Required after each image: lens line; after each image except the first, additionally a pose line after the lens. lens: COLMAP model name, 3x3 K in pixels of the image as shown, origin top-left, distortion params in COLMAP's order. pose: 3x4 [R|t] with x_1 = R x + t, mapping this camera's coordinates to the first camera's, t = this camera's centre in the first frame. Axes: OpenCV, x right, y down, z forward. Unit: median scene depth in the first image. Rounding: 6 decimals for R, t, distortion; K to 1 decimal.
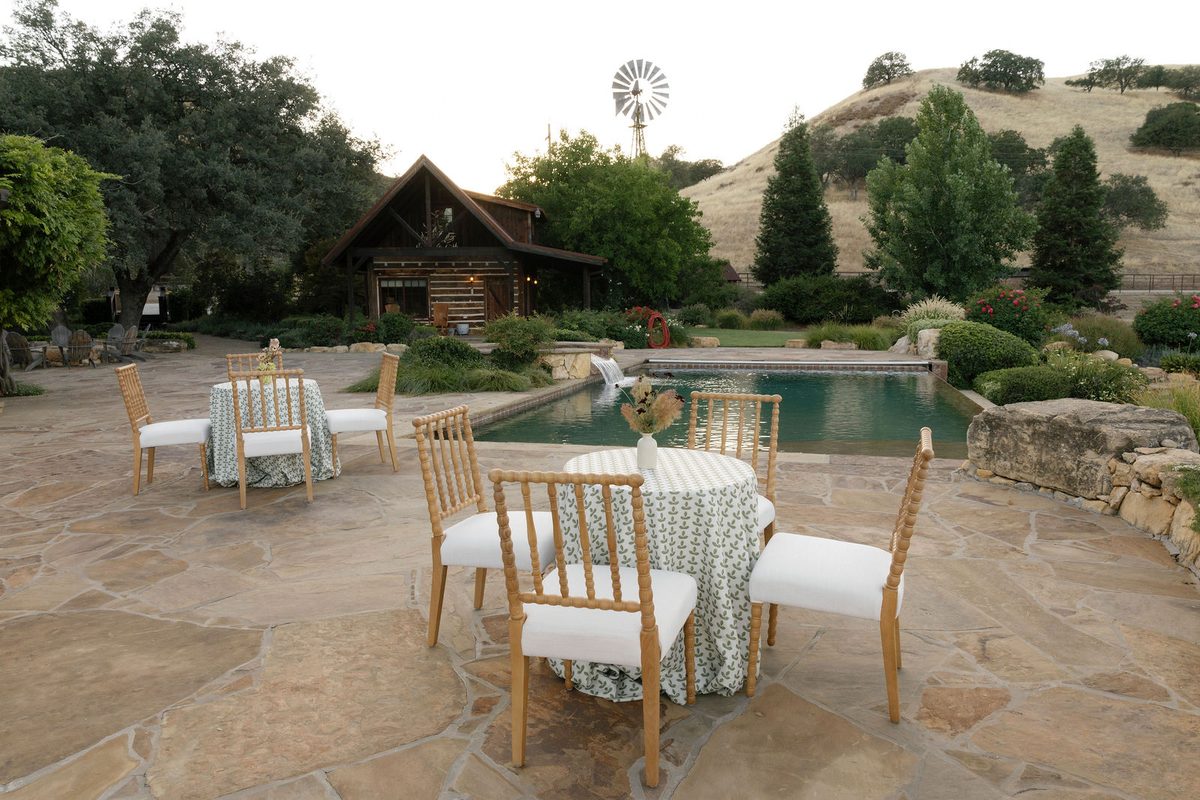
lens RADIAL K [[1499.7, 0, 600.0], [0, 1499.7, 400.0], [0, 0, 1]] dist [-0.115828, 0.056883]
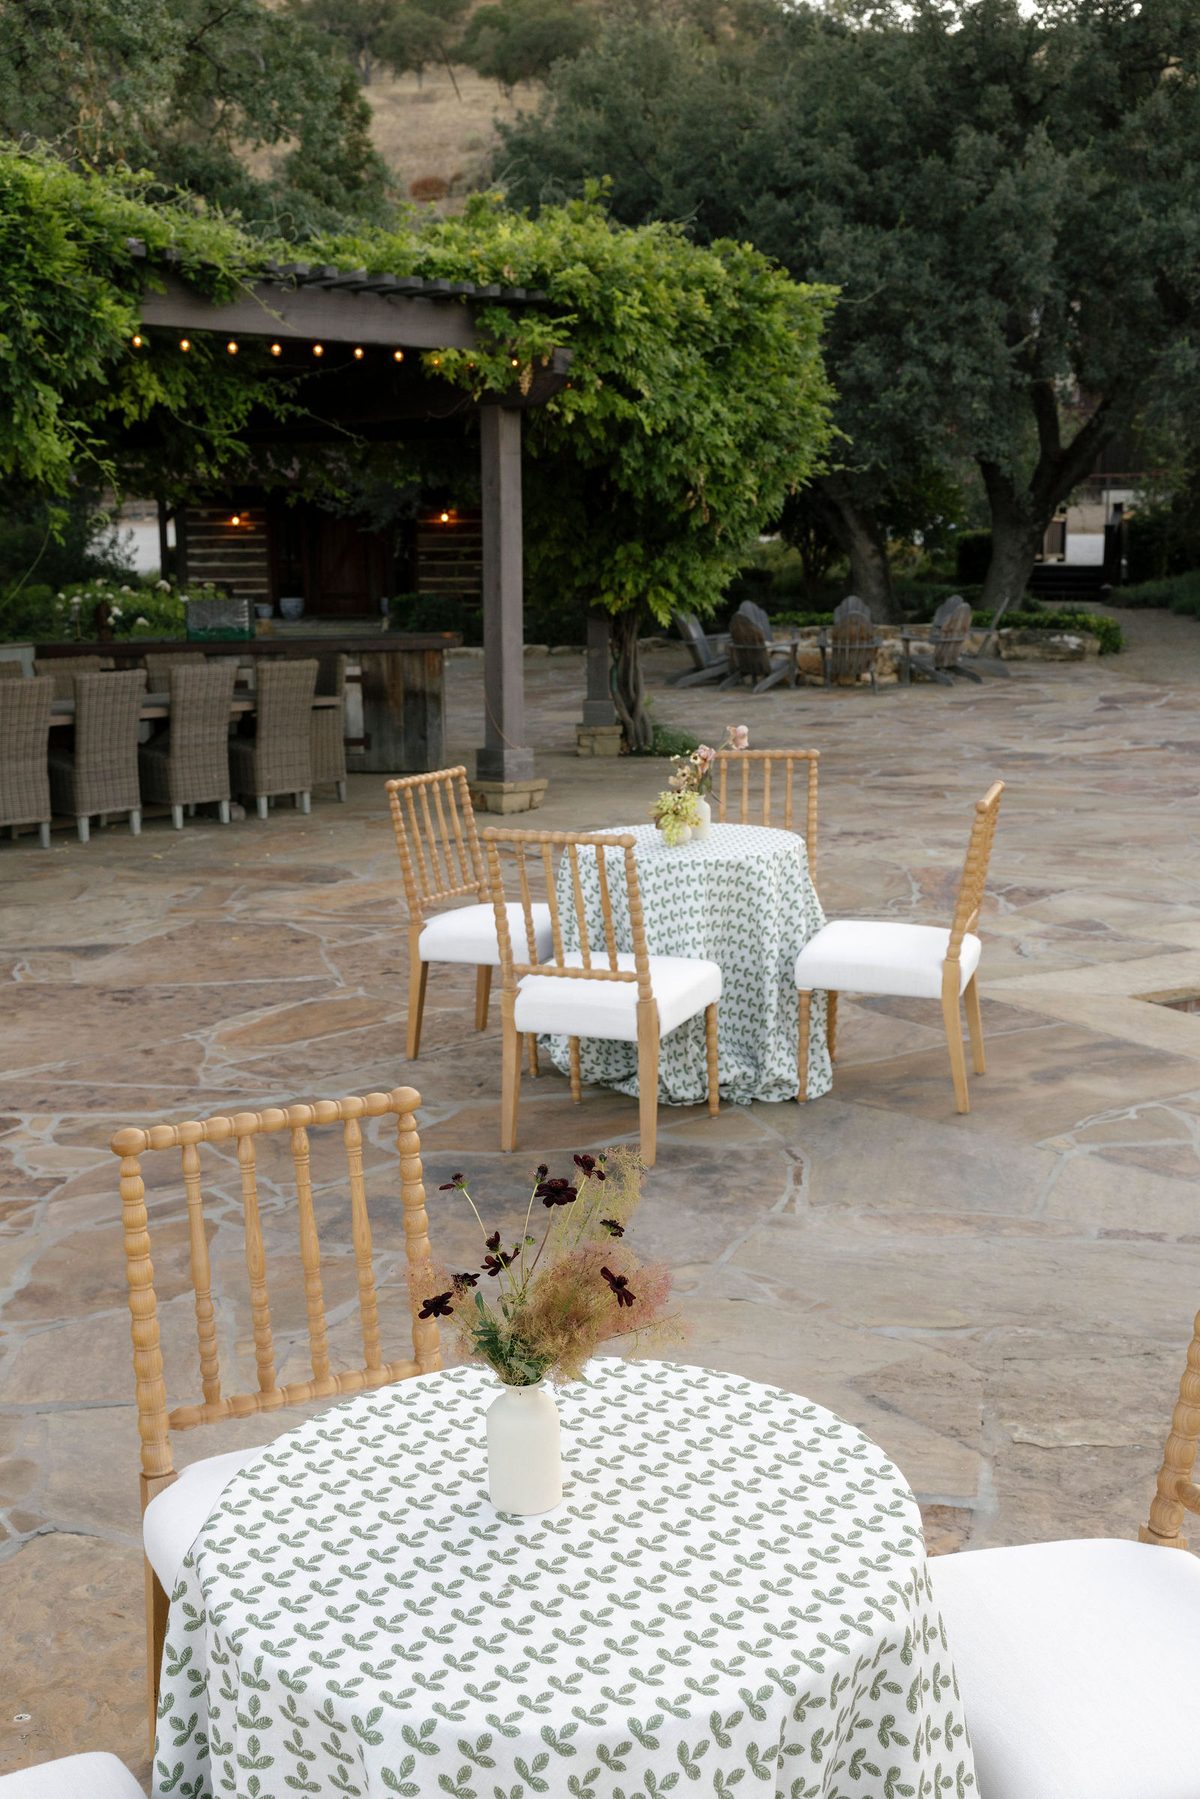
lens RADIAL K [[2248.4, 0, 600.0], [0, 2248.4, 899.5], [0, 0, 1]] dist [-0.115828, 0.056883]
pose [[0.481940, 0.168092, -0.859930, 0.262011], [0.001650, 0.981250, 0.192731, -0.101112], [0.876203, -0.094304, 0.472626, 0.608632]]
